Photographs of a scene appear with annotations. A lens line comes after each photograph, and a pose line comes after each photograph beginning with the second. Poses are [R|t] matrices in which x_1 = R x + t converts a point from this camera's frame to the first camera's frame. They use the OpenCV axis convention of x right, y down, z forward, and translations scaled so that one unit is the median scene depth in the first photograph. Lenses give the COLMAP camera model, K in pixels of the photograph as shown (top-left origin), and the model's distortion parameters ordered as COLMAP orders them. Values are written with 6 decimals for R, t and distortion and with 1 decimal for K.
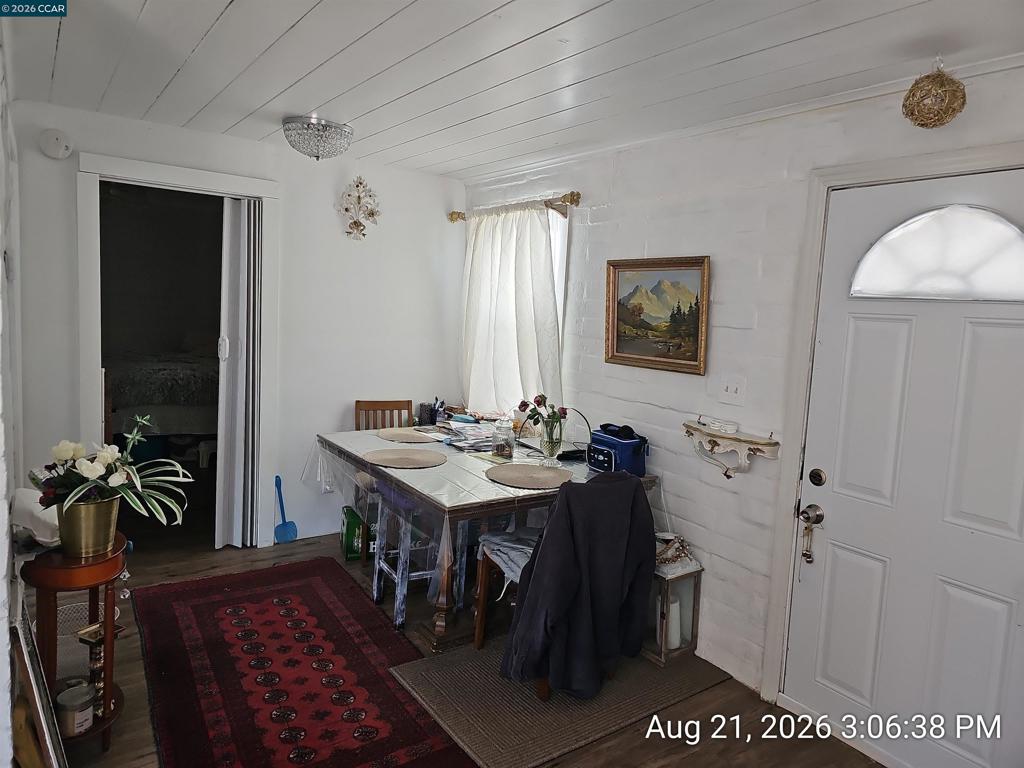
lens RADIAL K [[687.1, 0, 512.4], [0, 687.1, 380.2], [0, 0, 1]] dist [0.058020, -0.055255]
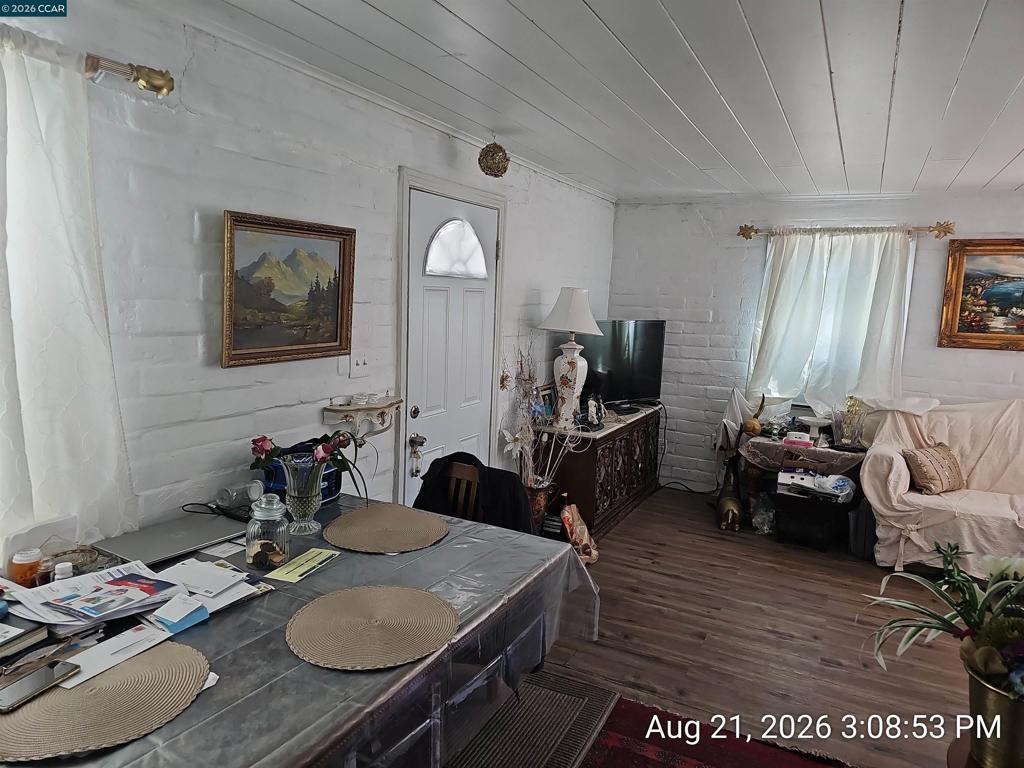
lens RADIAL K [[687.1, 0, 511.5], [0, 687.1, 382.6], [0, 0, 1]] dist [0.058020, -0.055255]
pose [[-0.467801, -0.183012, 0.864678, -0.633210], [0.037862, 0.973279, 0.226481, -0.168774], [-0.883022, 0.138687, -0.448372, 1.177506]]
